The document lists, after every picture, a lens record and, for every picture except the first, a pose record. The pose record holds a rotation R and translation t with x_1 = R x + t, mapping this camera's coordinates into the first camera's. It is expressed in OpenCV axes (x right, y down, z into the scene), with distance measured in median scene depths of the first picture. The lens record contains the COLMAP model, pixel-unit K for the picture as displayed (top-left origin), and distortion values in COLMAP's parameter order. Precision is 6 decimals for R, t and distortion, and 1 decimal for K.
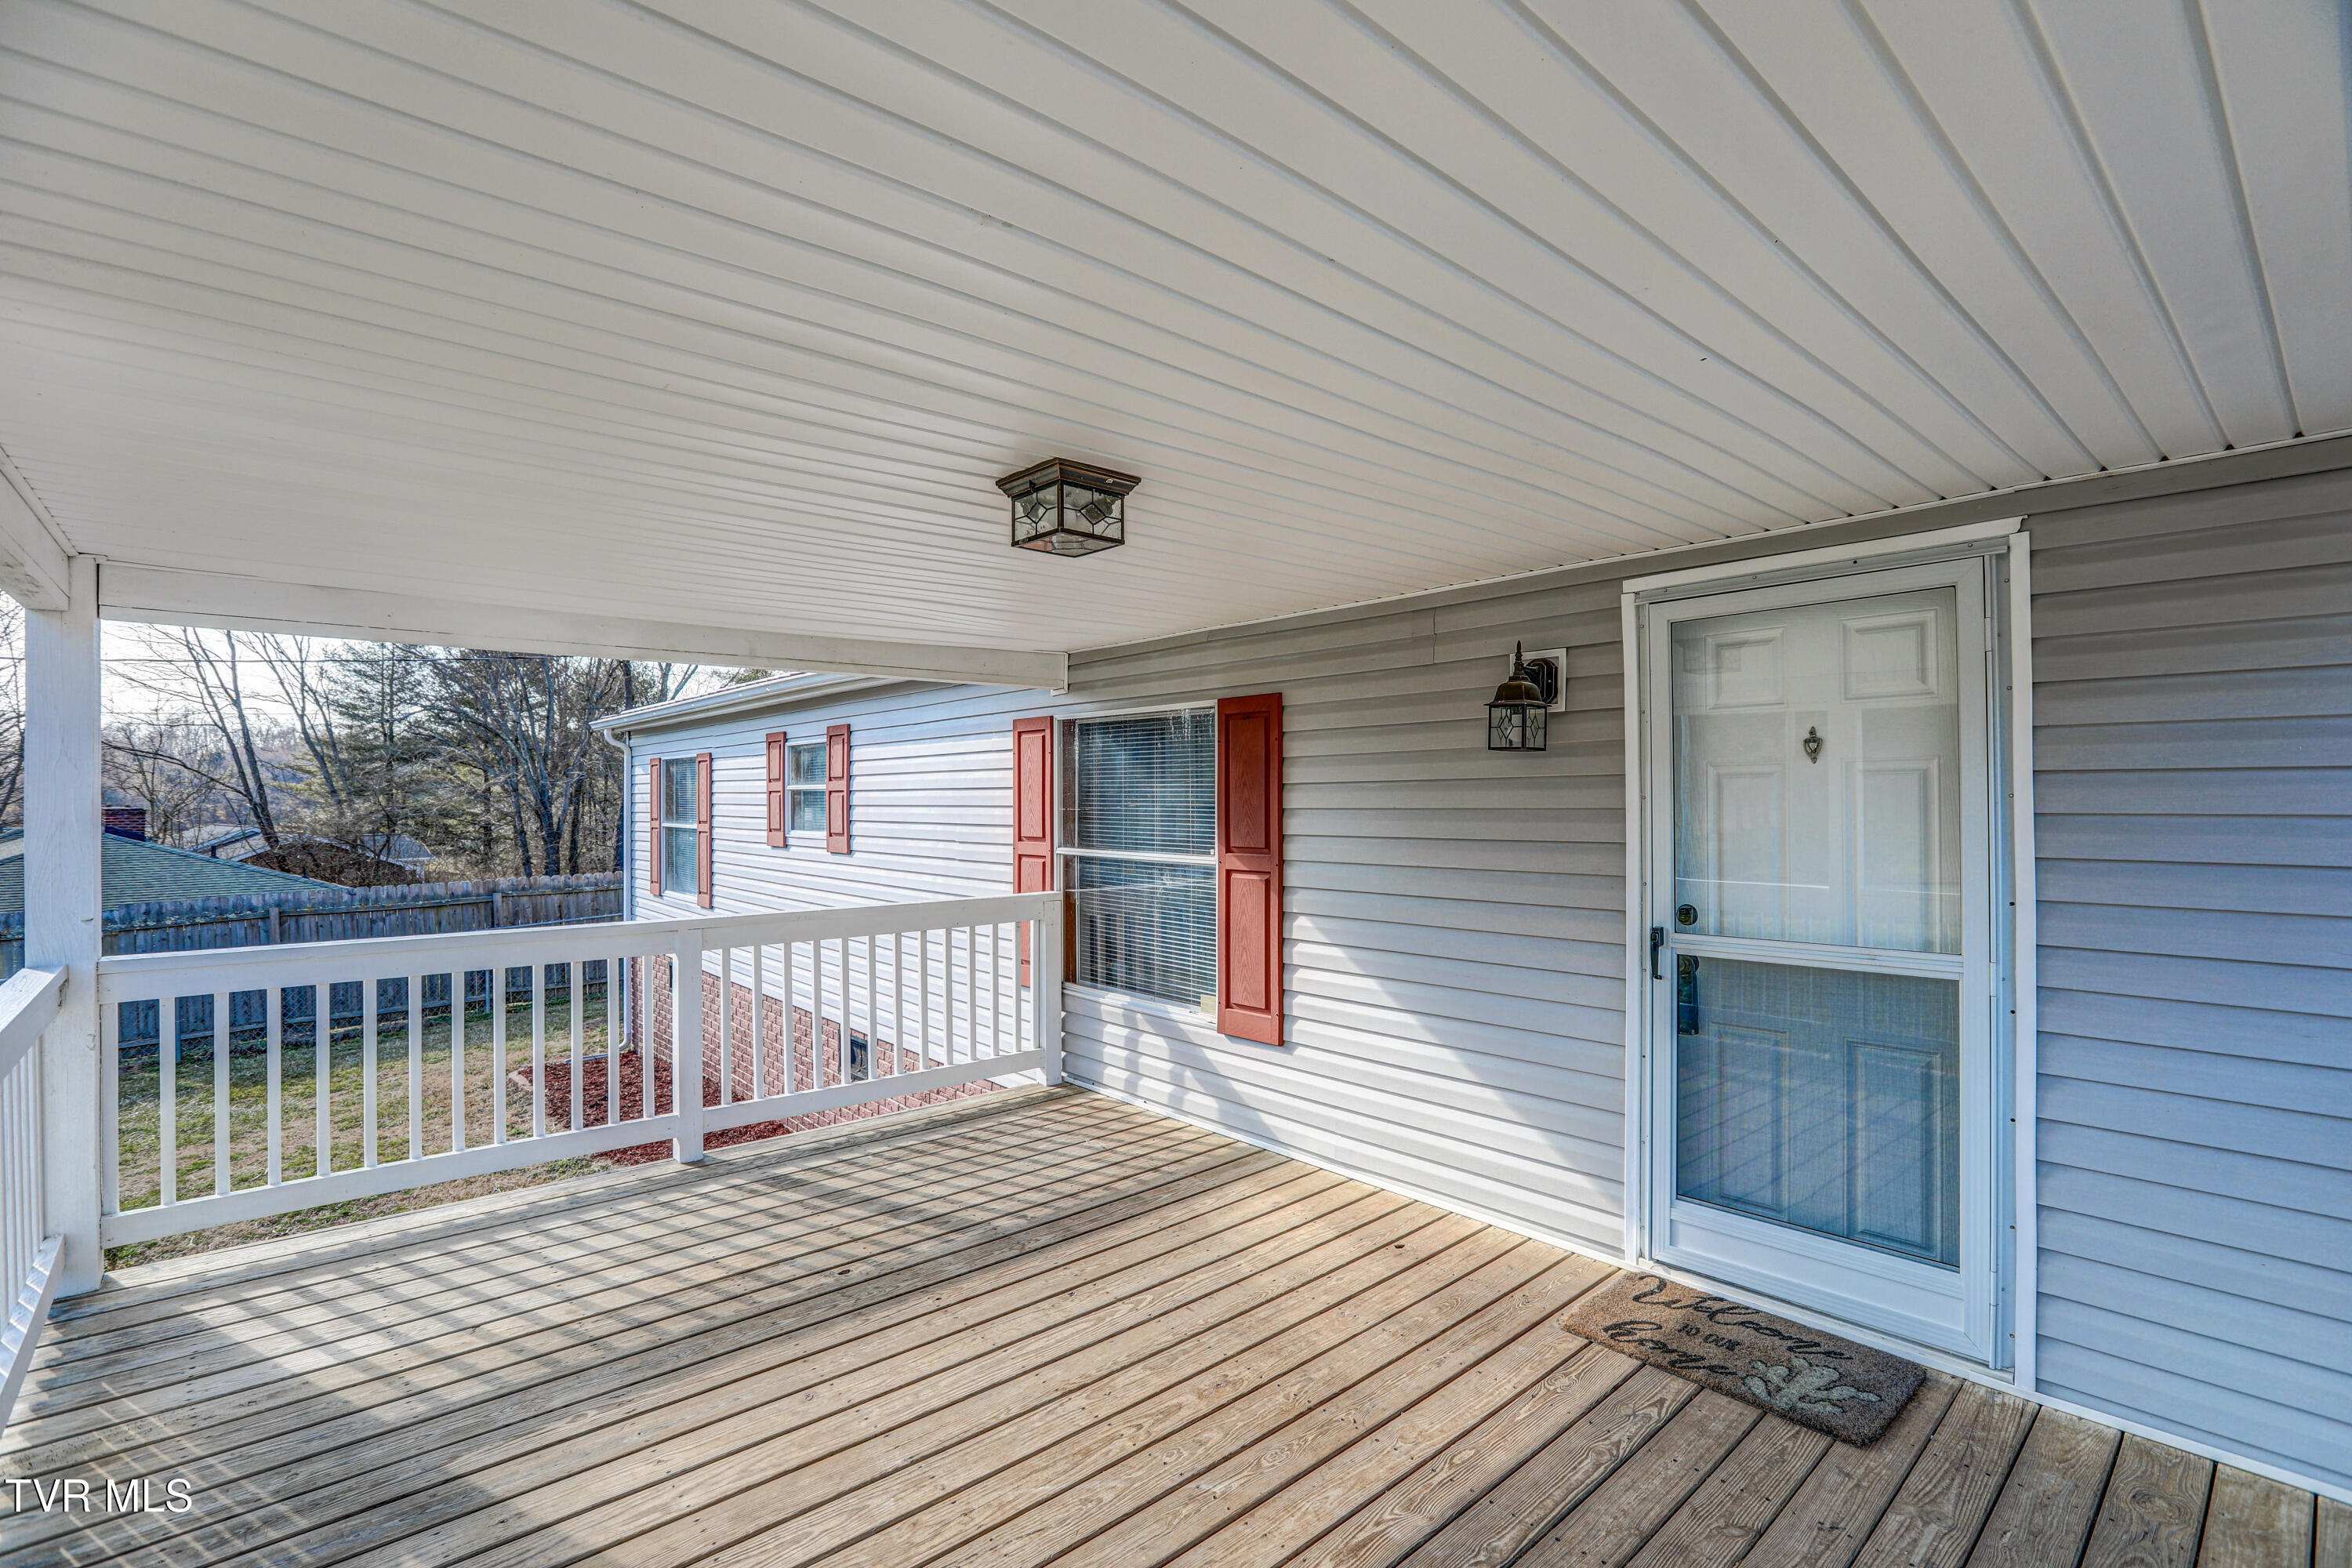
lens RADIAL K [[1093.4, 0, 1176.0], [0, 1093.4, 784.0], [0, 0, 1]] dist [-0.000220, 0.000164]
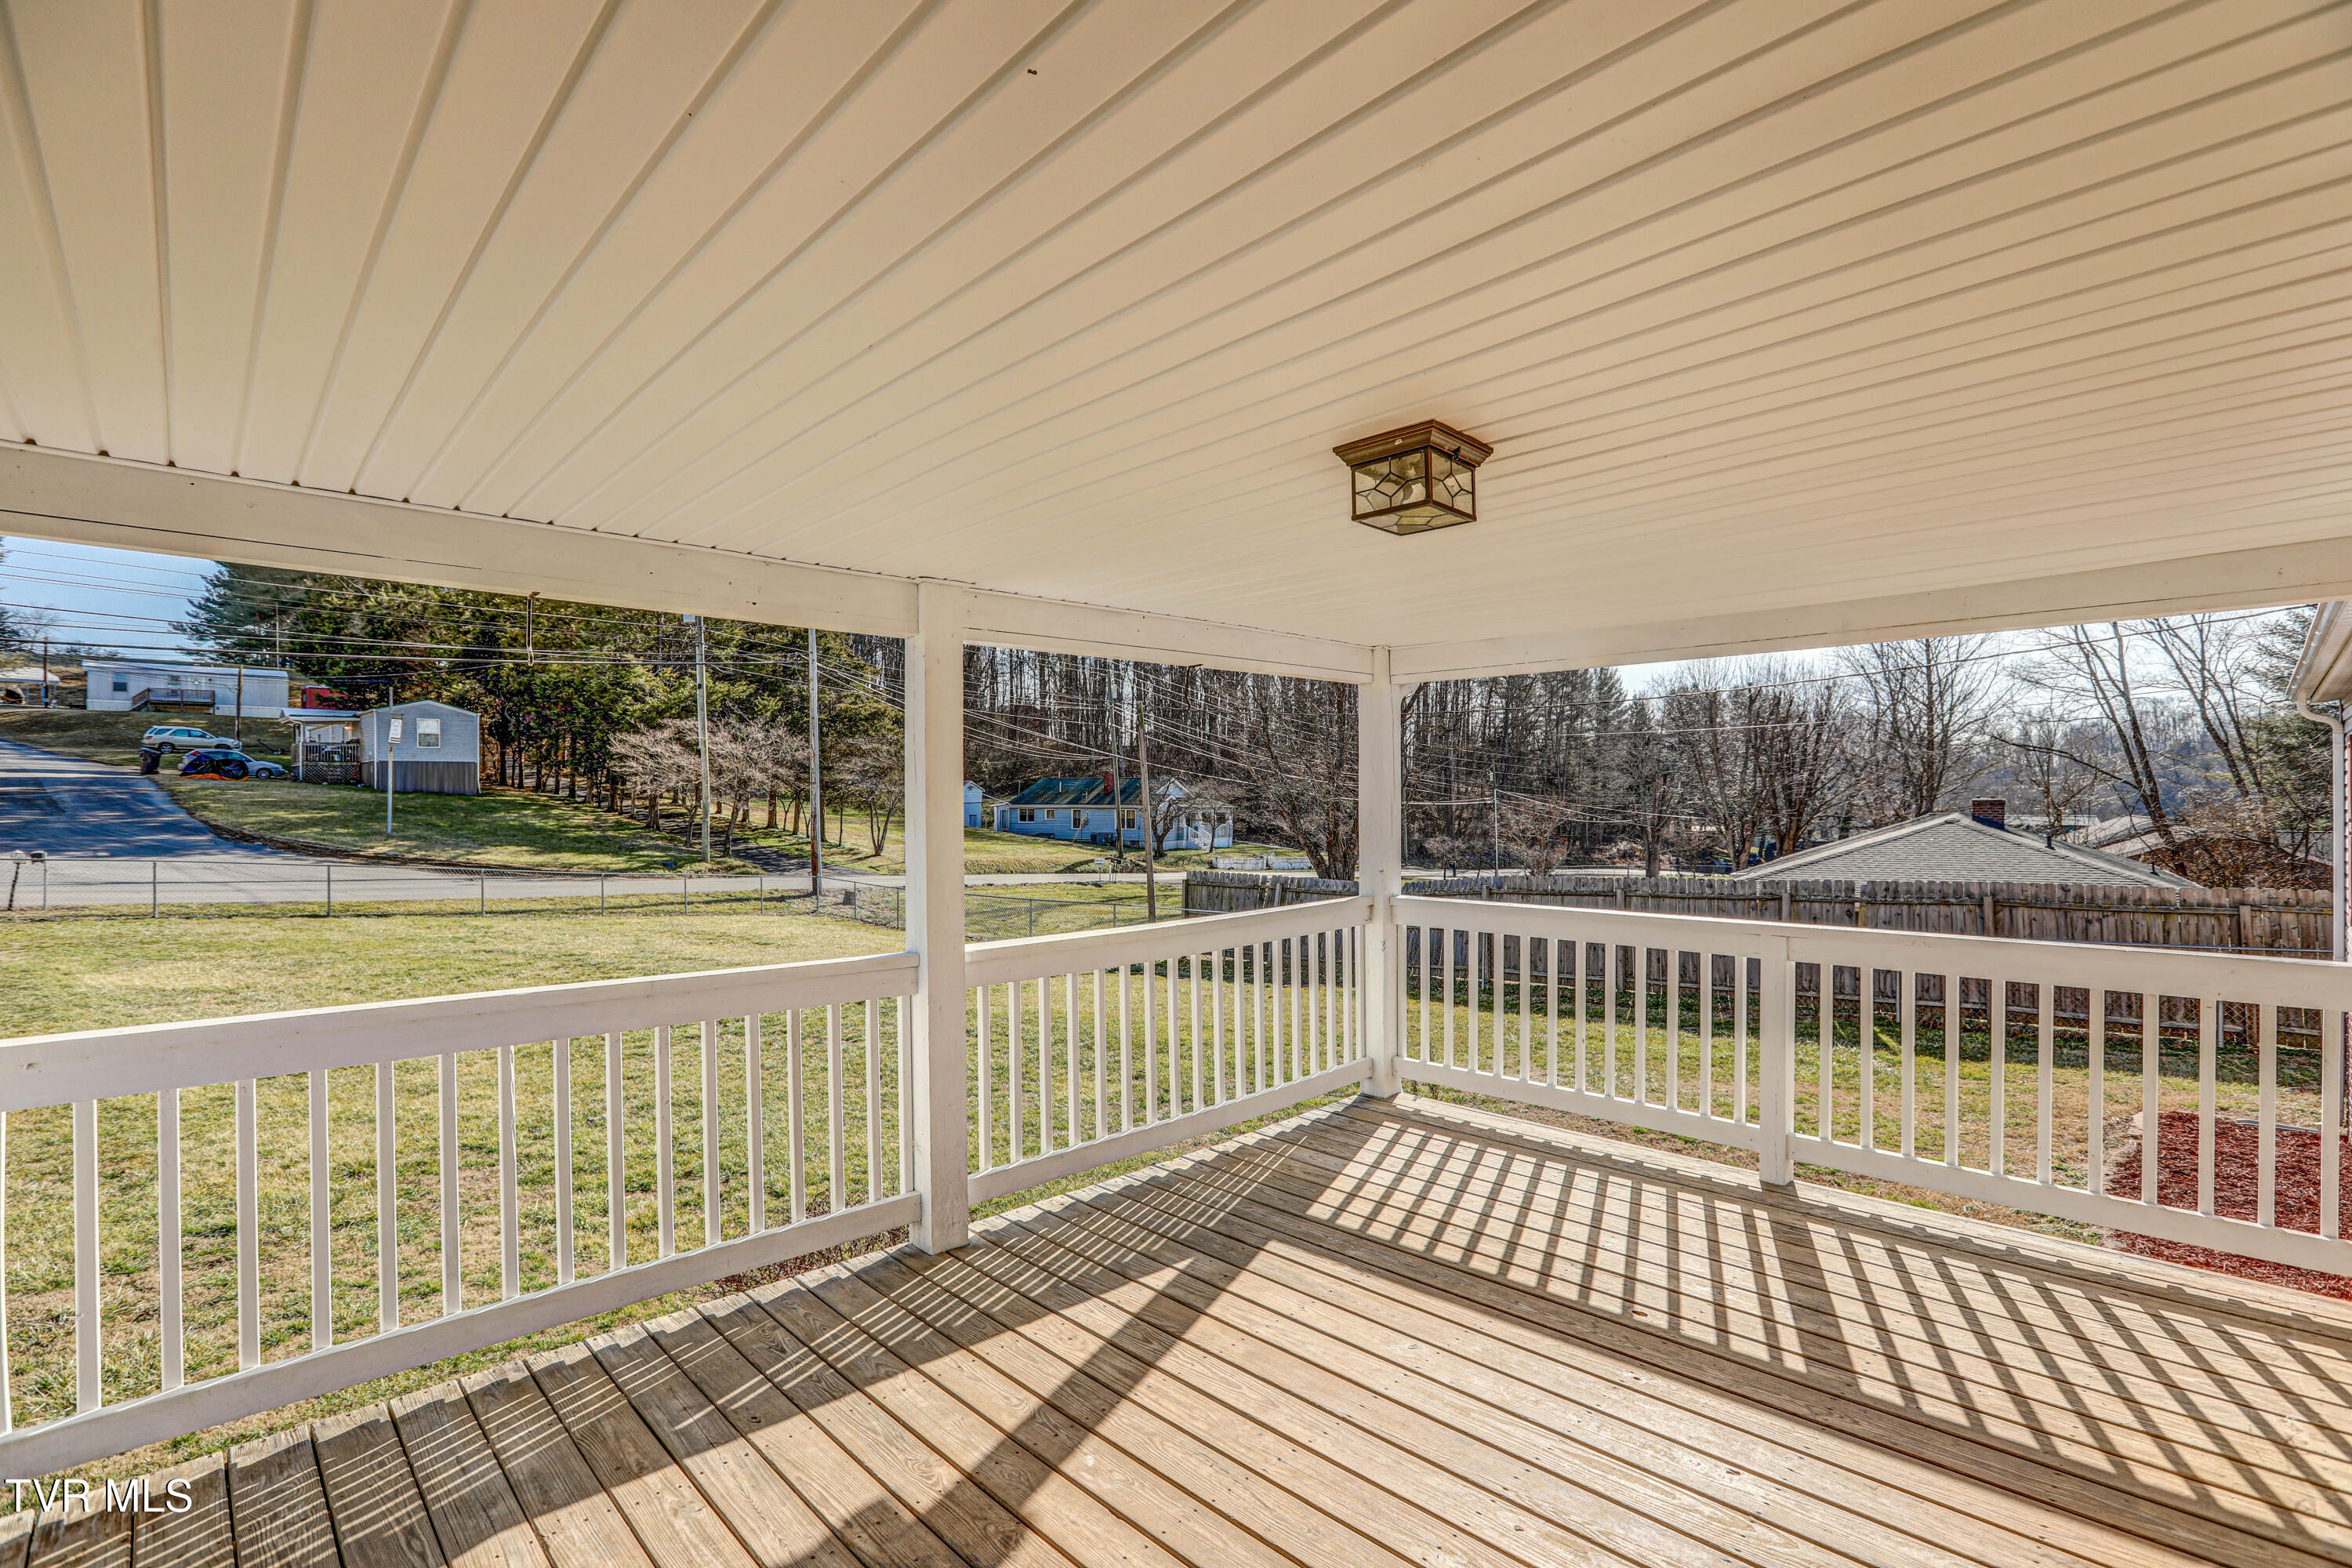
lens RADIAL K [[1117.5, 0, 1176.1], [0, 1117.5, 806.8], [0, 0, 1]] dist [-0.000191, 0.000190]
pose [[0.082804, 0.017864, -0.996406, 0.222465], [0.010753, 0.999765, 0.018818, -0.000692], [0.996508, -0.012272, 0.082592, 0.200234]]
